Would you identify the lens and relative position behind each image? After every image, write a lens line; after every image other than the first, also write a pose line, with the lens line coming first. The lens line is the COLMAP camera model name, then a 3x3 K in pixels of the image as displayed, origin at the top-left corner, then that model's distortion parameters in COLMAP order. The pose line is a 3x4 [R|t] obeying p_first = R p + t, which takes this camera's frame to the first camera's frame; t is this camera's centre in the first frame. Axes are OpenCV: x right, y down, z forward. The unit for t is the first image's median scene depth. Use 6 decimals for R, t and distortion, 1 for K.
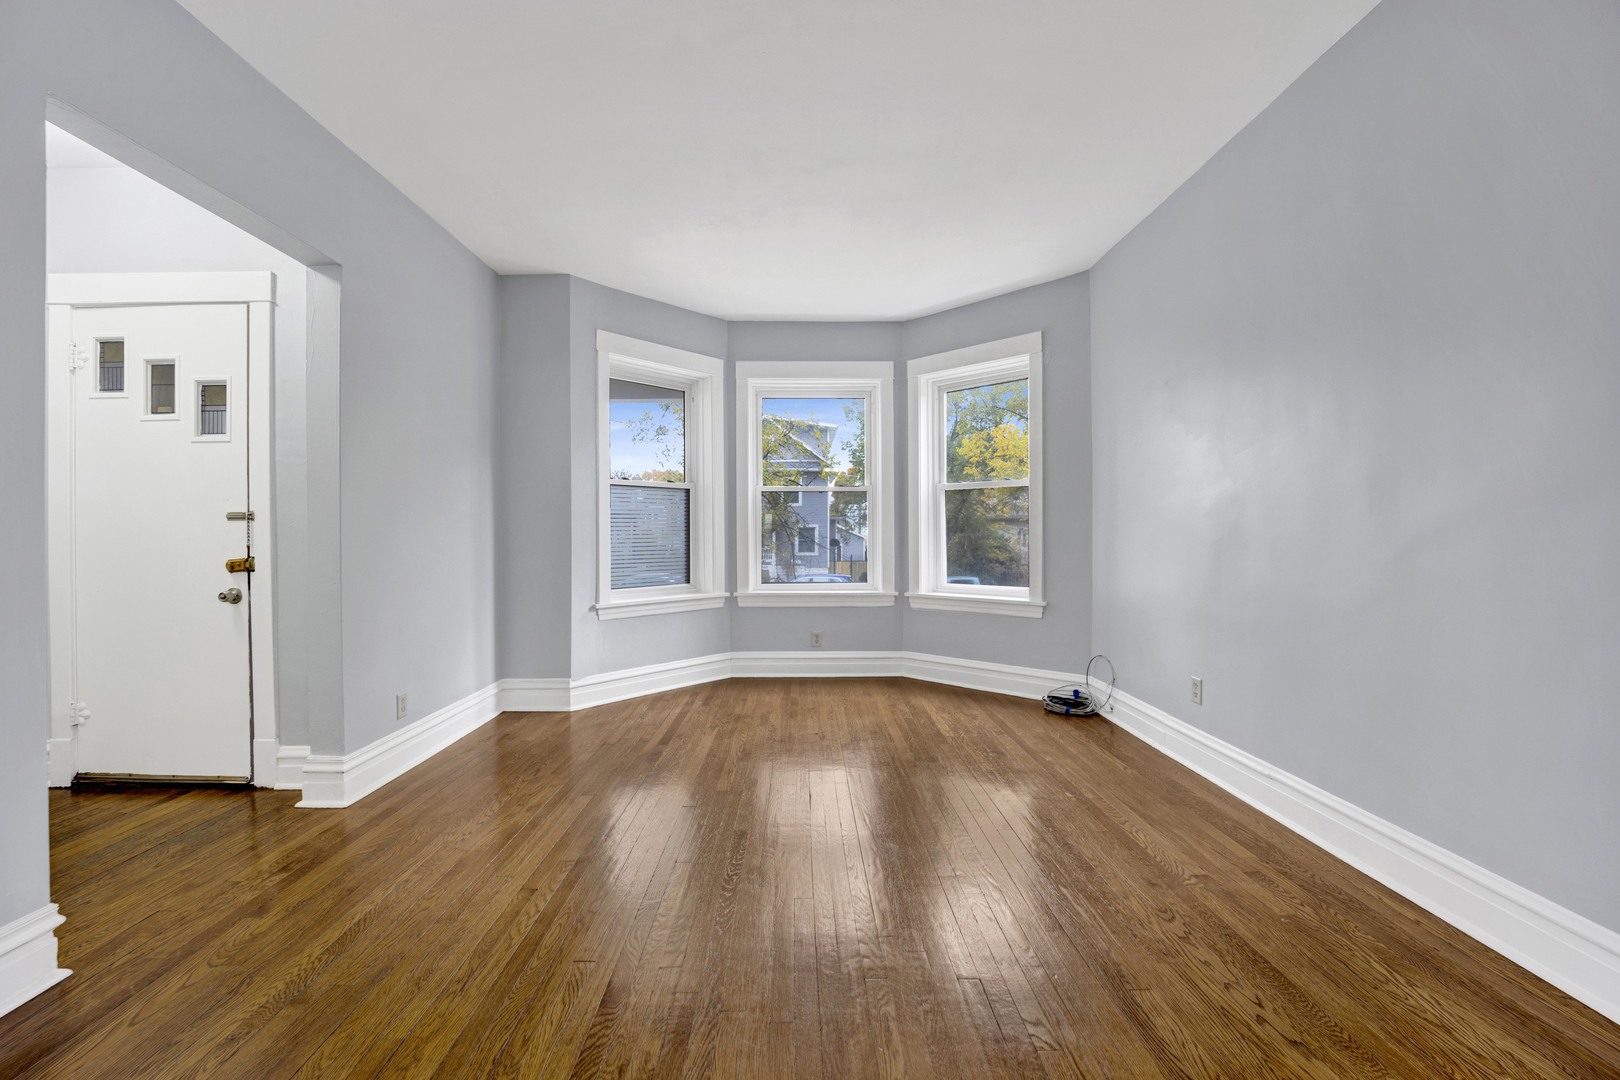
lens RADIAL K [[675.0, 0, 801.9], [0, 675.0, 545.8], [0, 0, 1]] dist [-0.020910, 0.000170]
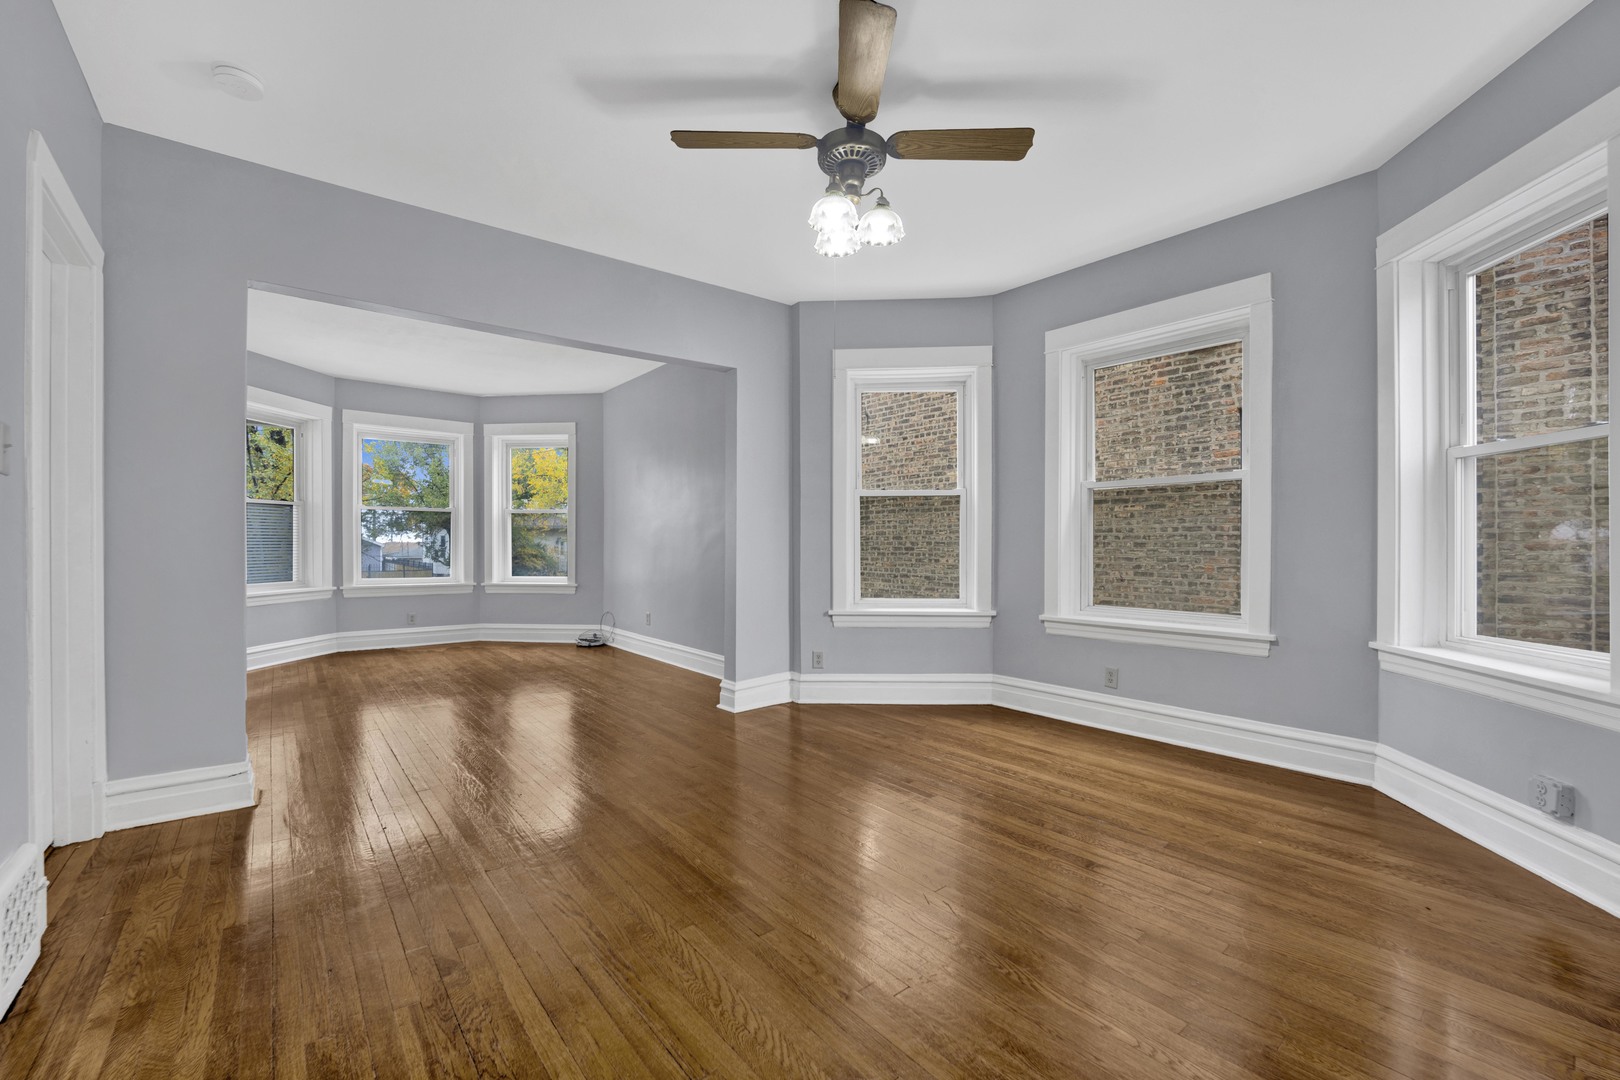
lens RADIAL K [[675.0, 0, 823.9], [0, 675.0, 546.9], [0, 0, 1]] dist [-0.020910, 0.000170]
pose [[0.767739, 0.006830, 0.640727, -0.220700], [-0.000051, 0.999944, -0.010598, 0.007045], [-0.640763, 0.008104, 0.767696, -0.624013]]
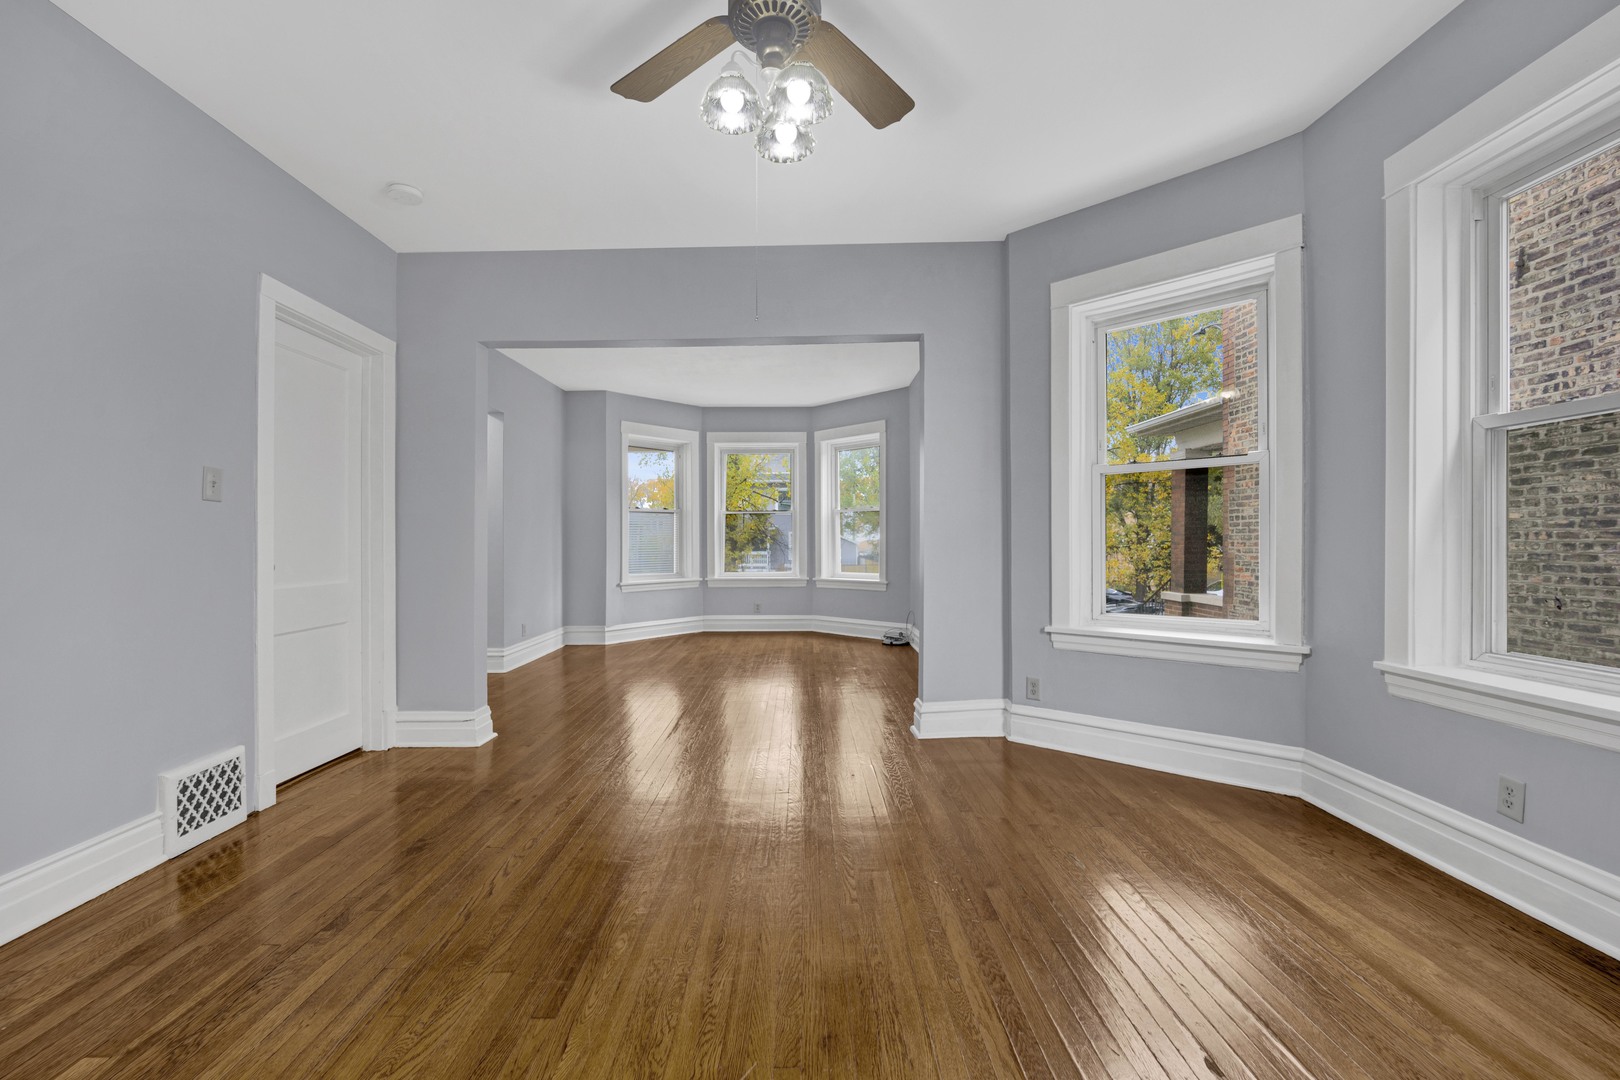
lens RADIAL K [[675.0, 0, 811.5], [0, 675.0, 542.2], [0, 0, 1]] dist [-0.020910, 0.000170]
pose [[0.999991, -0.001625, 0.003822, 0.150654], [0.001669, 0.999931, -0.011596, 0.004397], [-0.003803, 0.011602, 0.999925, -0.621089]]
